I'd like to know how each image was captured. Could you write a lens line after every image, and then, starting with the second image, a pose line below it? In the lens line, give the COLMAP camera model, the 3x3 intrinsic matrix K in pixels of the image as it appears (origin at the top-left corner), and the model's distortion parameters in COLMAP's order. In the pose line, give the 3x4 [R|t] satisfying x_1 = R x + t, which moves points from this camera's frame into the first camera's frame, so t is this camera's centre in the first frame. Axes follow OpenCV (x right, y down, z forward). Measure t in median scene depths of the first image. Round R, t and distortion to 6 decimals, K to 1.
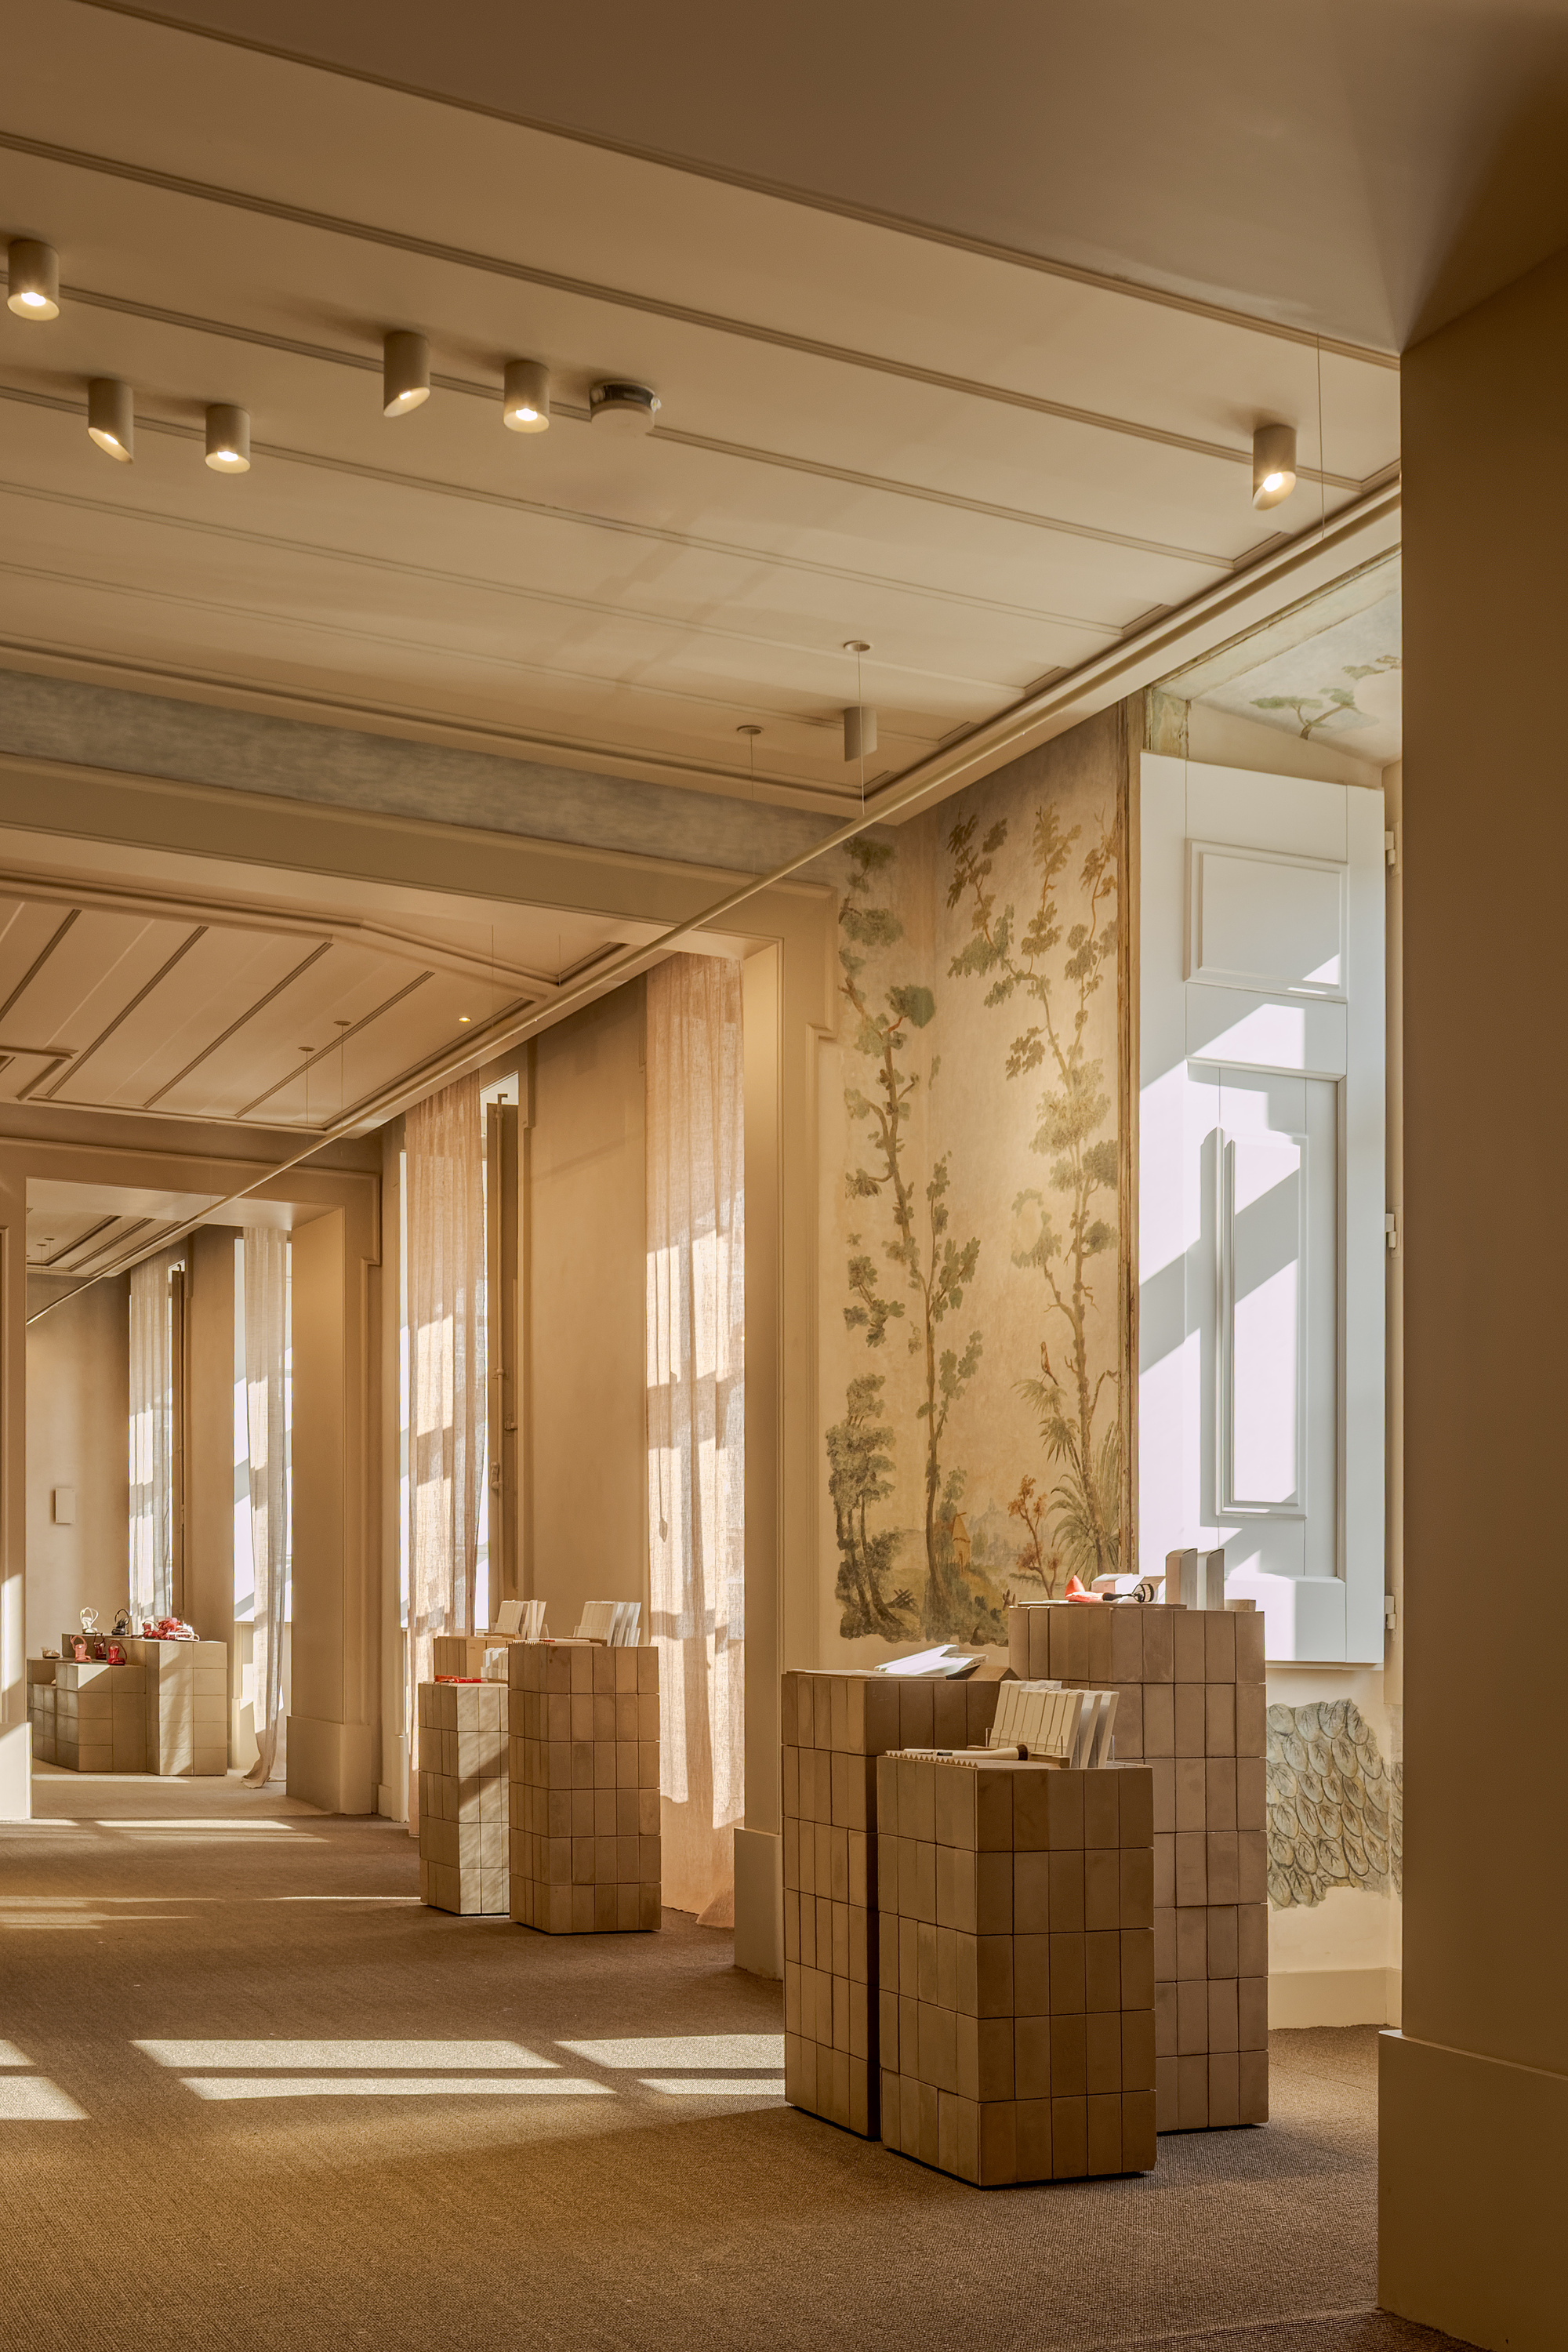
lens RADIAL K [[2734.5, 0, 784.0], [0, 2734.5, 1176.0], [0, 0, 1]] dist [0.009141, 0.034195]
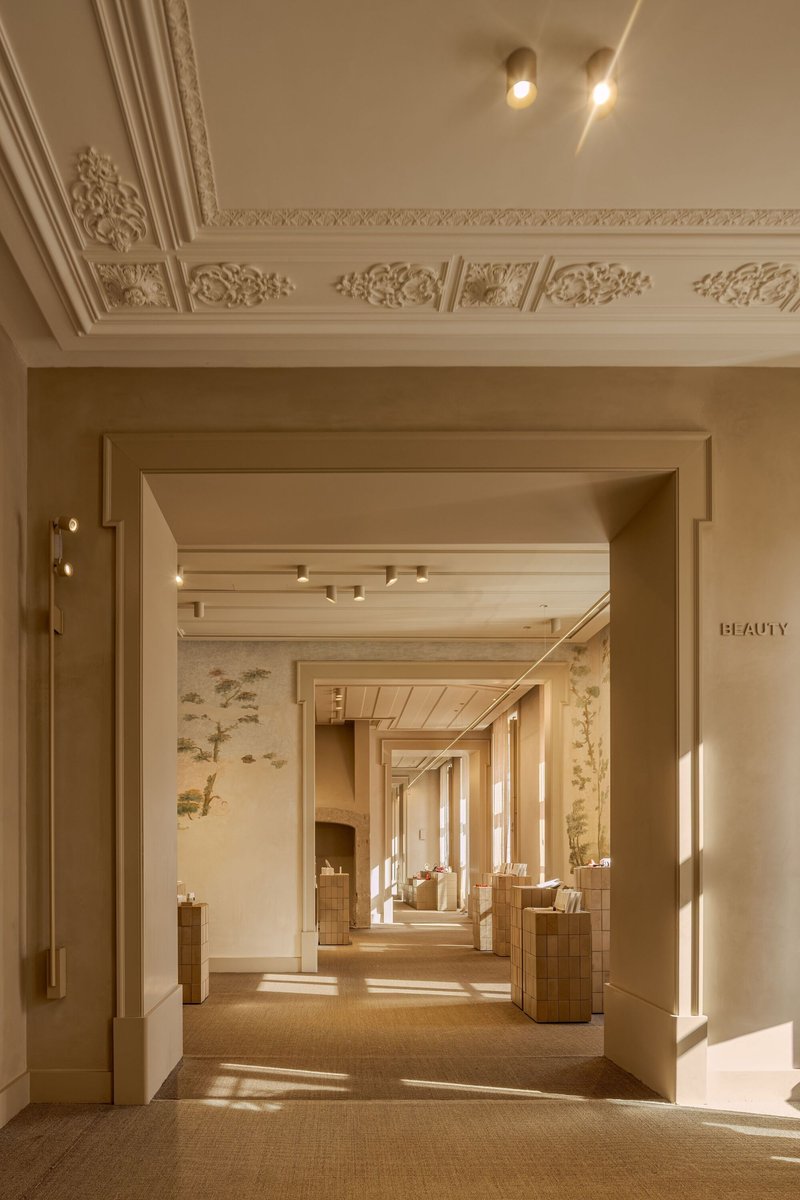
lens RADIAL K [[897.8, 0, 400.0], [0, 897.8, 600.0], [0, 0, 1]] dist [-0.000405, 0.002527]
pose [[0.916760, -0.126407, -0.378910, 0.293425], [0.082843, 0.988150, -0.129219, -0.053319], [0.390754, 0.087073, 0.916368, -0.205538]]
